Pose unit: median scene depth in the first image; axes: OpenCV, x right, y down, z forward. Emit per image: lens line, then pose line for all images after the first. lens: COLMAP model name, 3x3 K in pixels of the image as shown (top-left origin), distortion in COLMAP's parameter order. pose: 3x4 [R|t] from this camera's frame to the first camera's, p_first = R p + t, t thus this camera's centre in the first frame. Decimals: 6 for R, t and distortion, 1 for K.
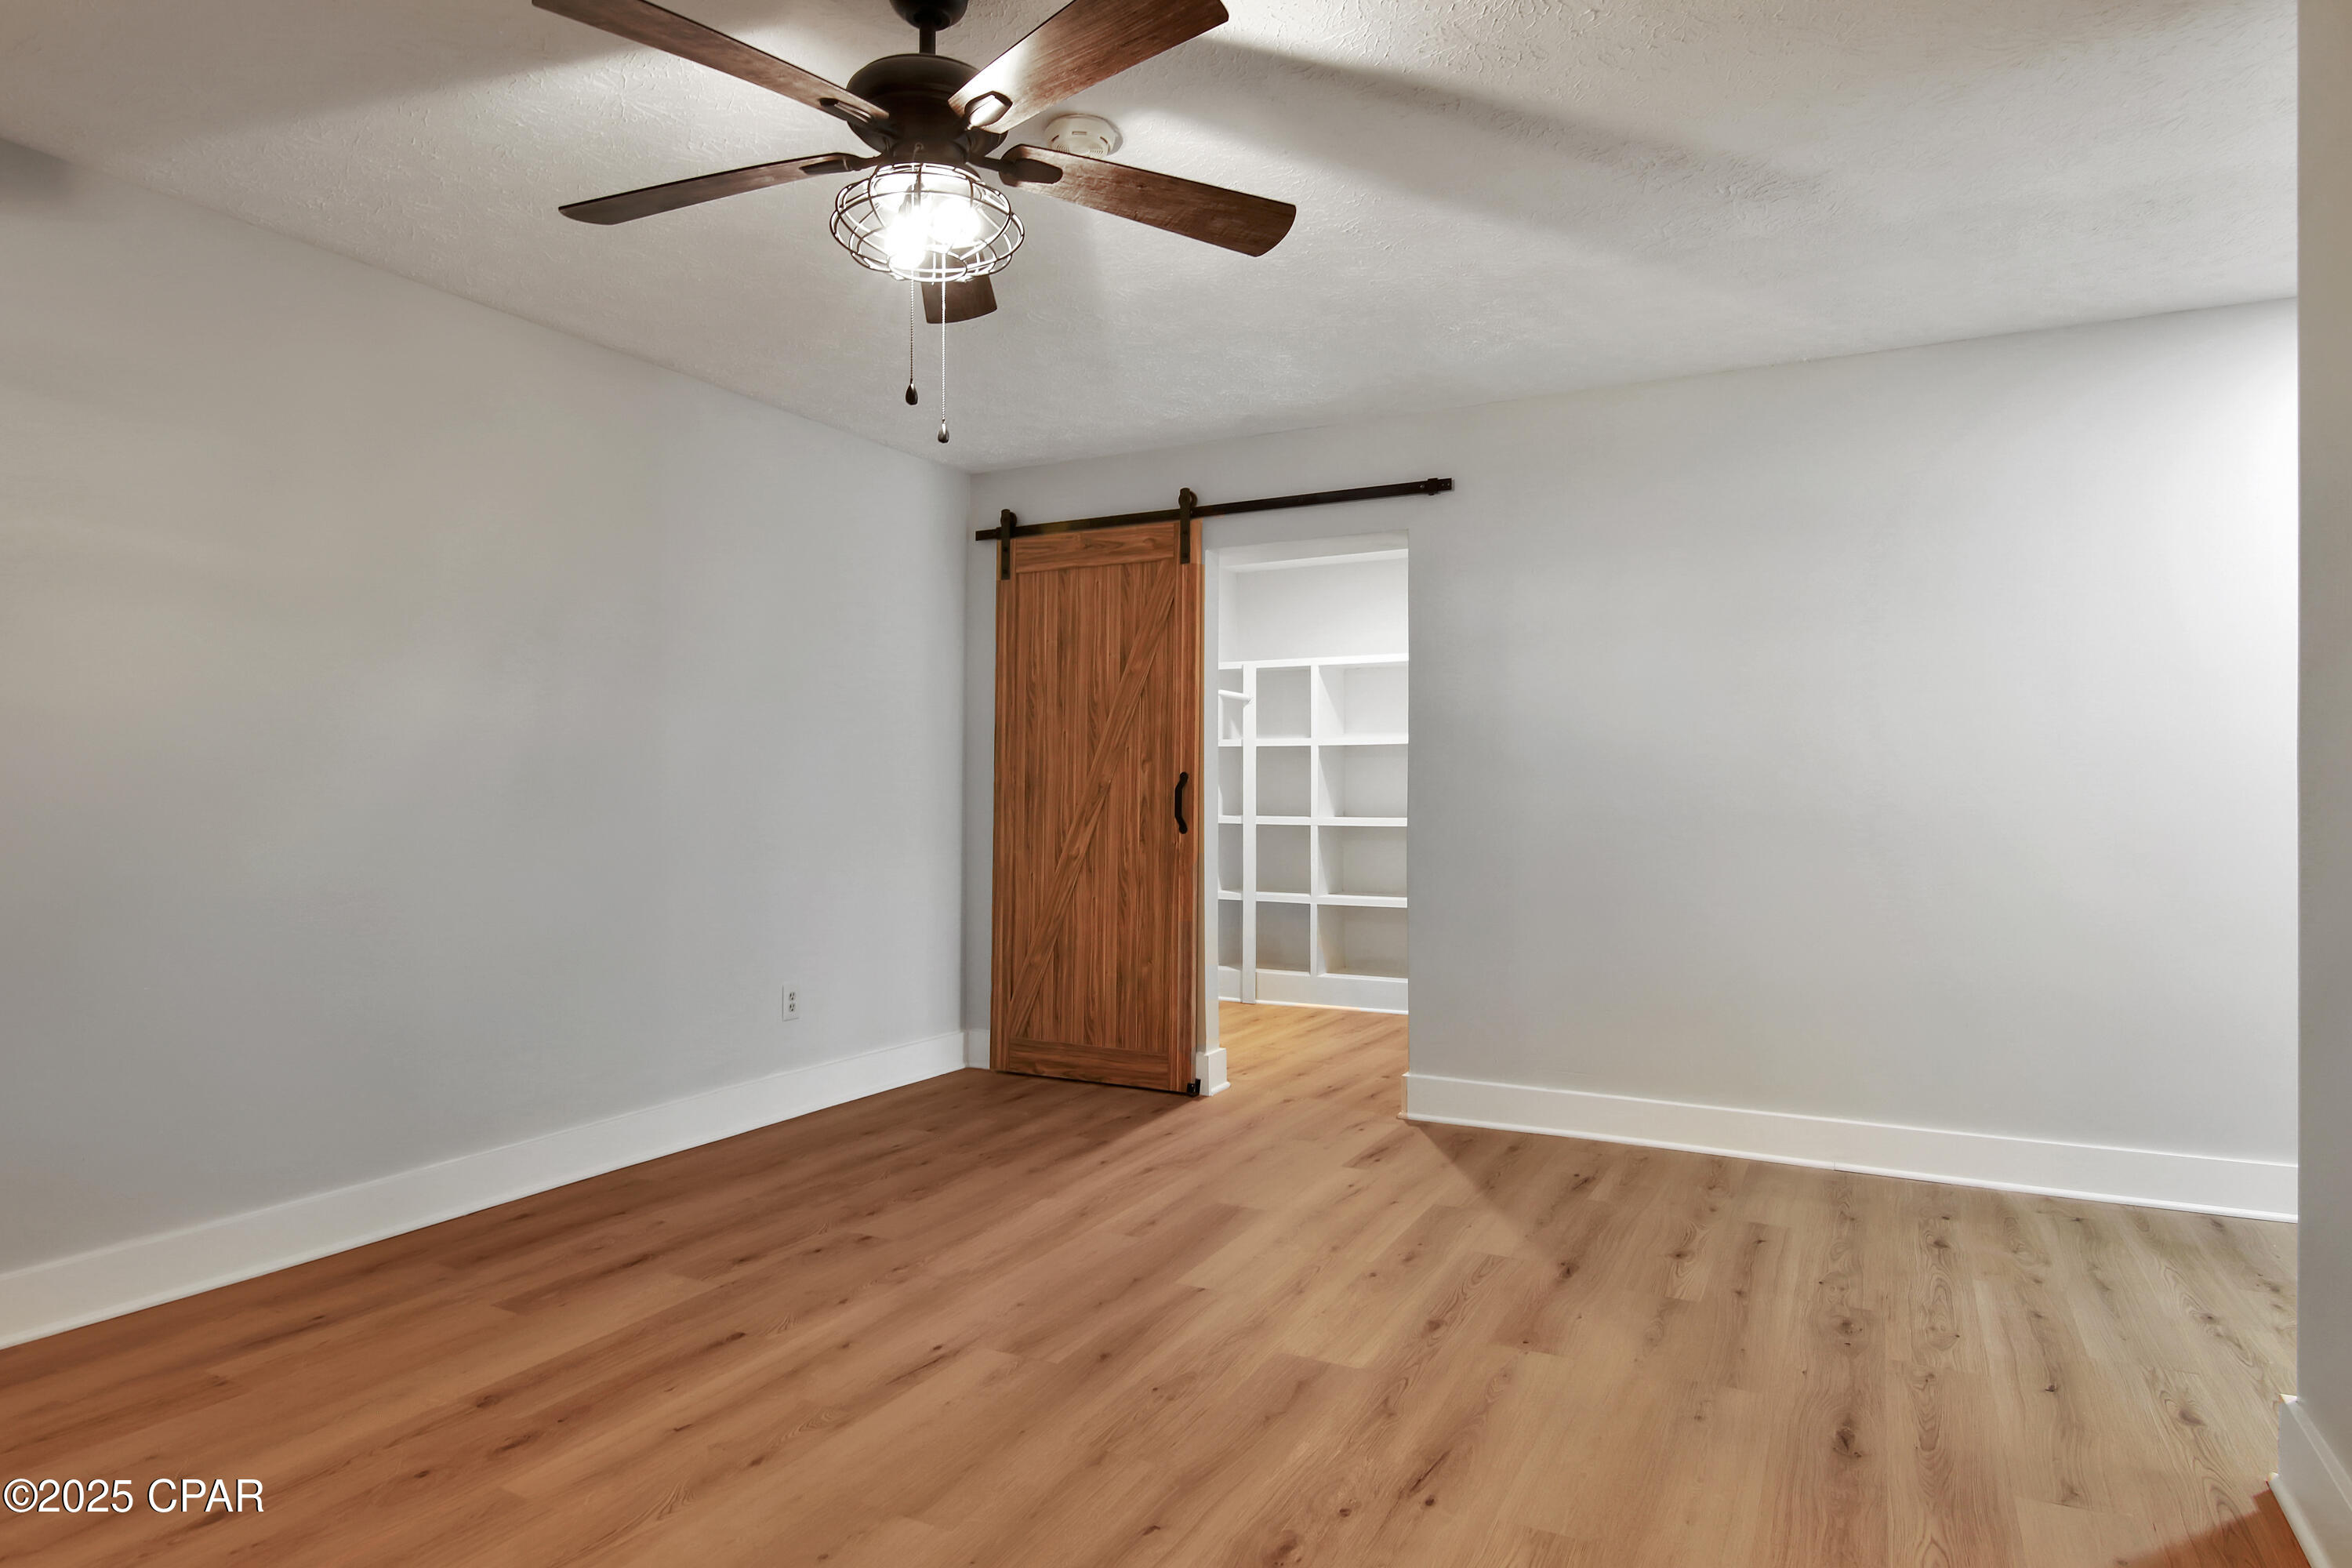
lens RADIAL K [[1292.8, 0, 1176.0], [0, 1292.8, 784.0], [0, 0, 1]] dist [-0.020189, 0.000763]
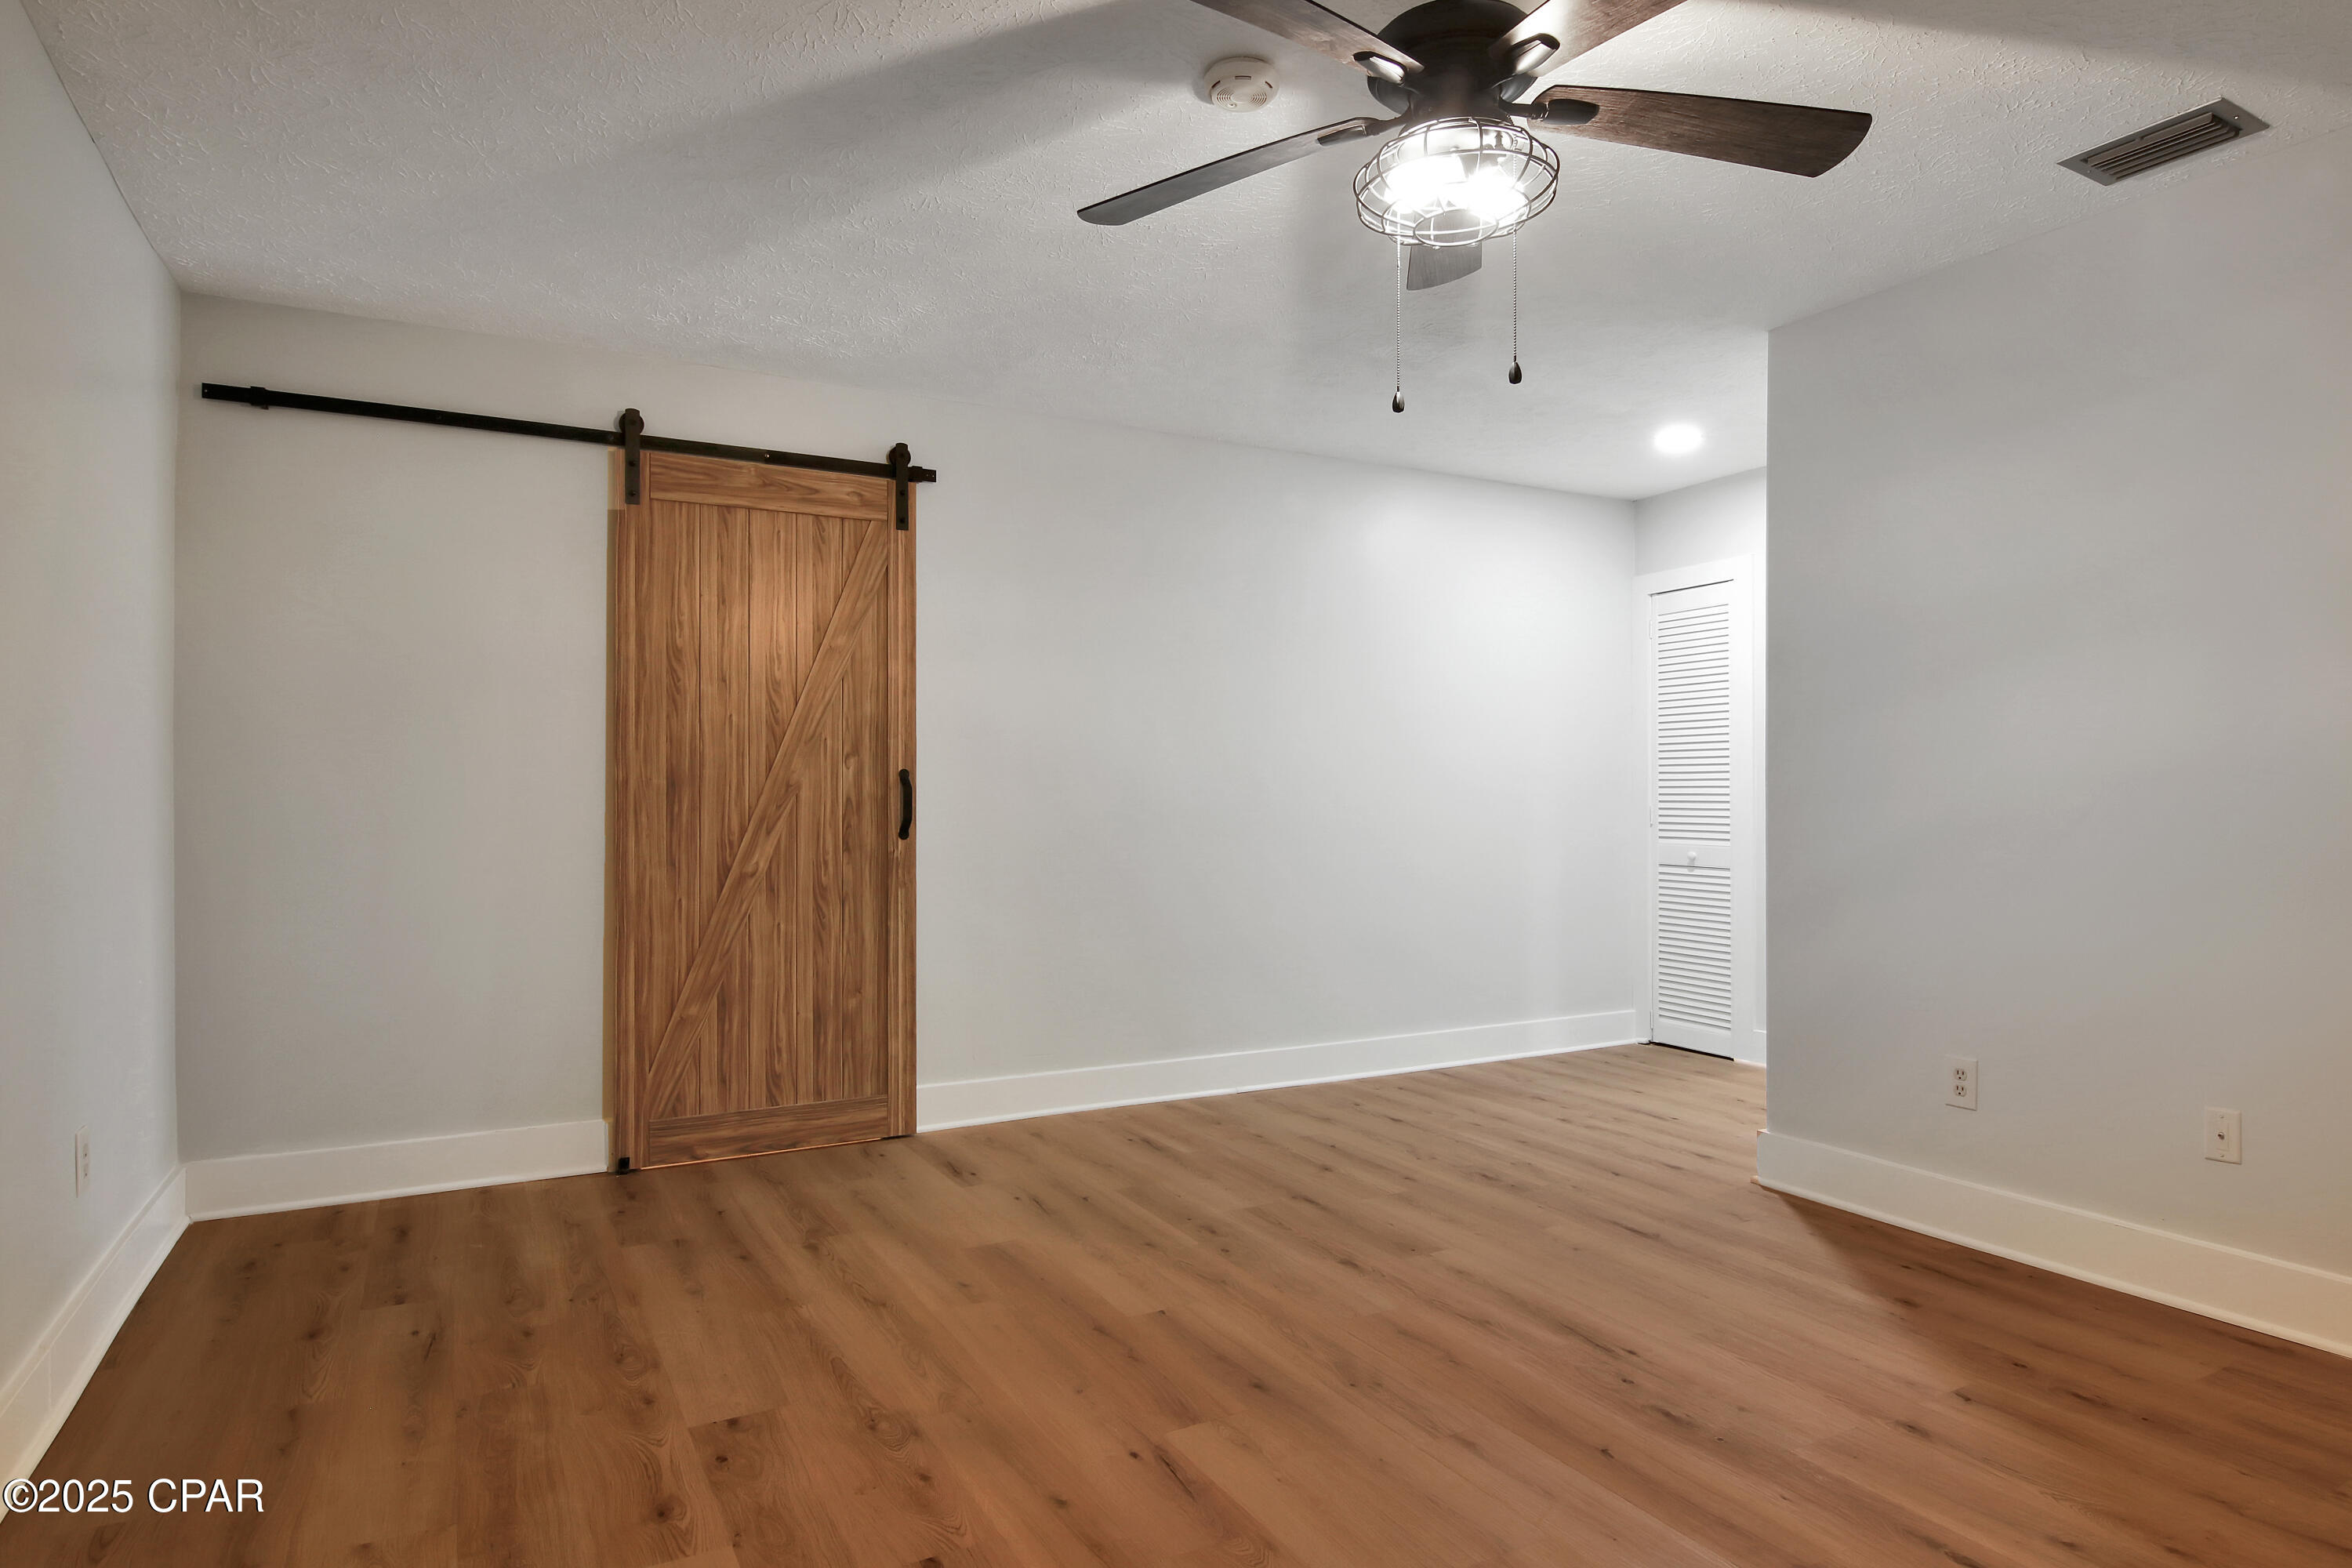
lens RADIAL K [[1340.9, 0, 1118.6], [0, 1340.9, 778.7], [0, 0, 1]] dist [-0.000530, 0.001134]
pose [[0.570496, 0.005934, 0.821279, -0.649403], [-0.007631, 0.999969, -0.001925, -0.002019], [-0.821265, -0.005169, 0.570524, 0.361430]]
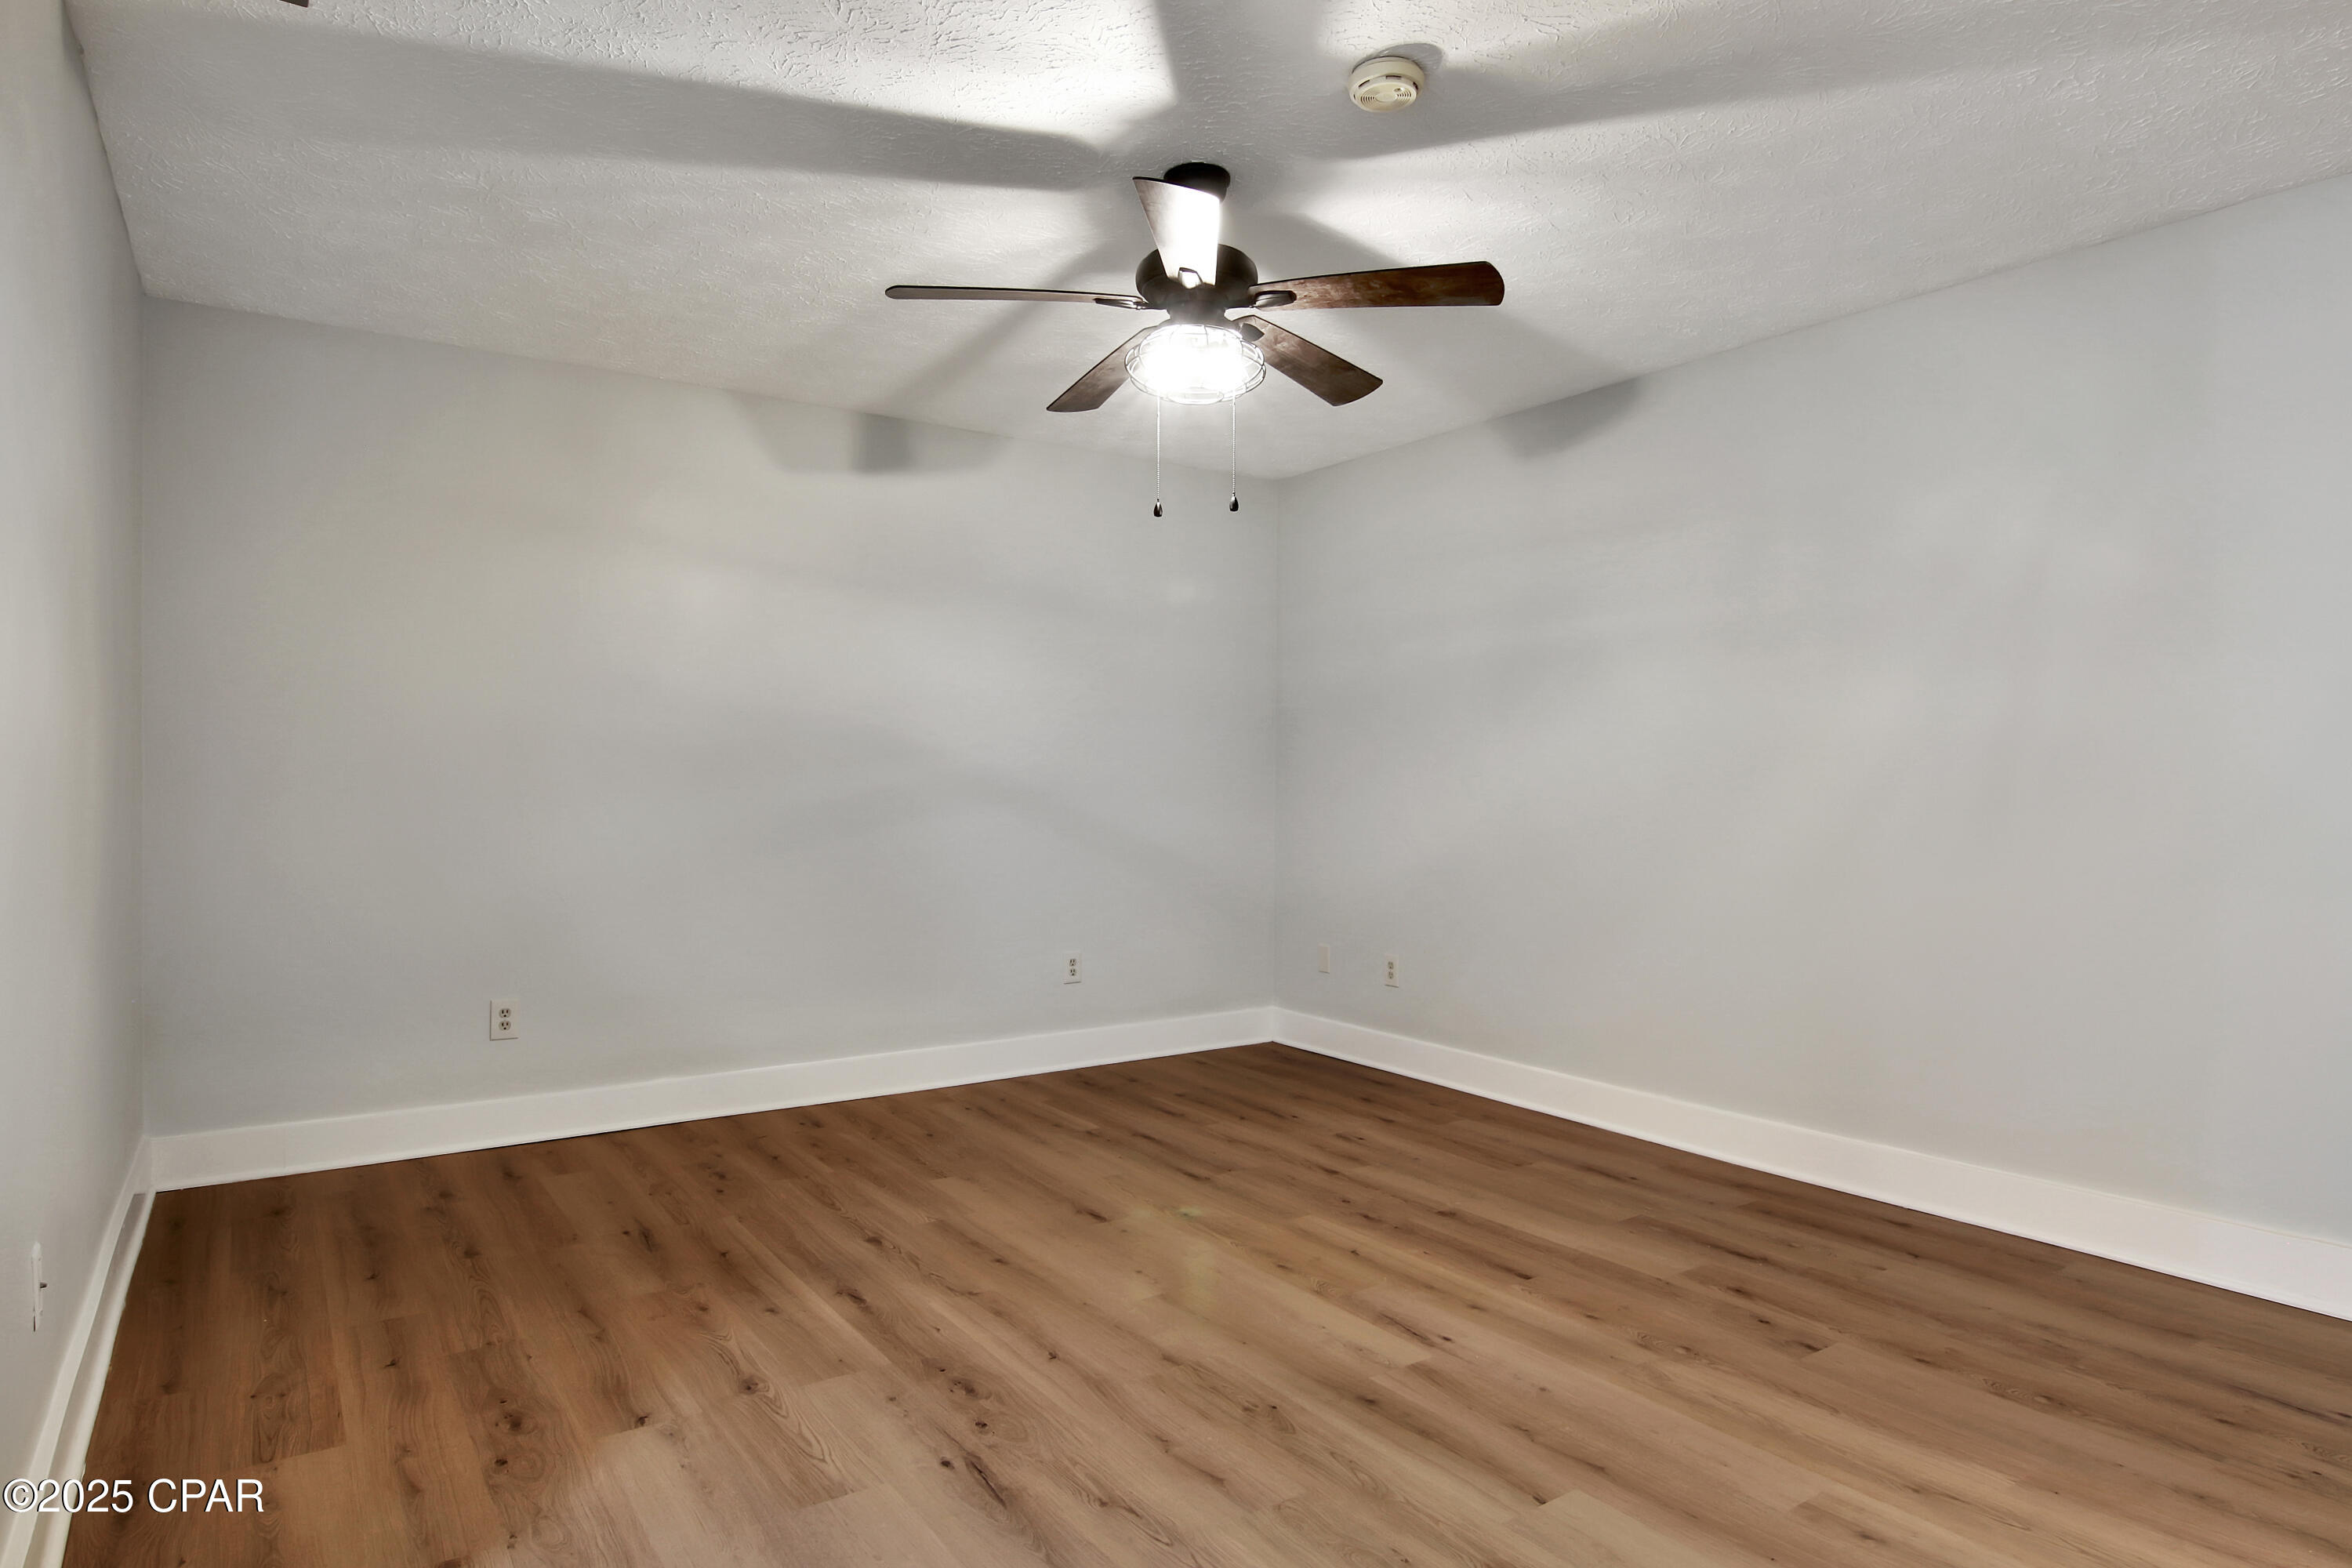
lens RADIAL K [[1292.8, 0, 1176.0], [0, 1292.8, 784.0], [0, 0, 1]] dist [-0.020189, 0.000763]
pose [[-0.449171, -0.002354, -0.893443, 0.575878], [0.004844, 0.999975, -0.005070, 0.005143], [0.893433, -0.006605, -0.449149, 0.898029]]
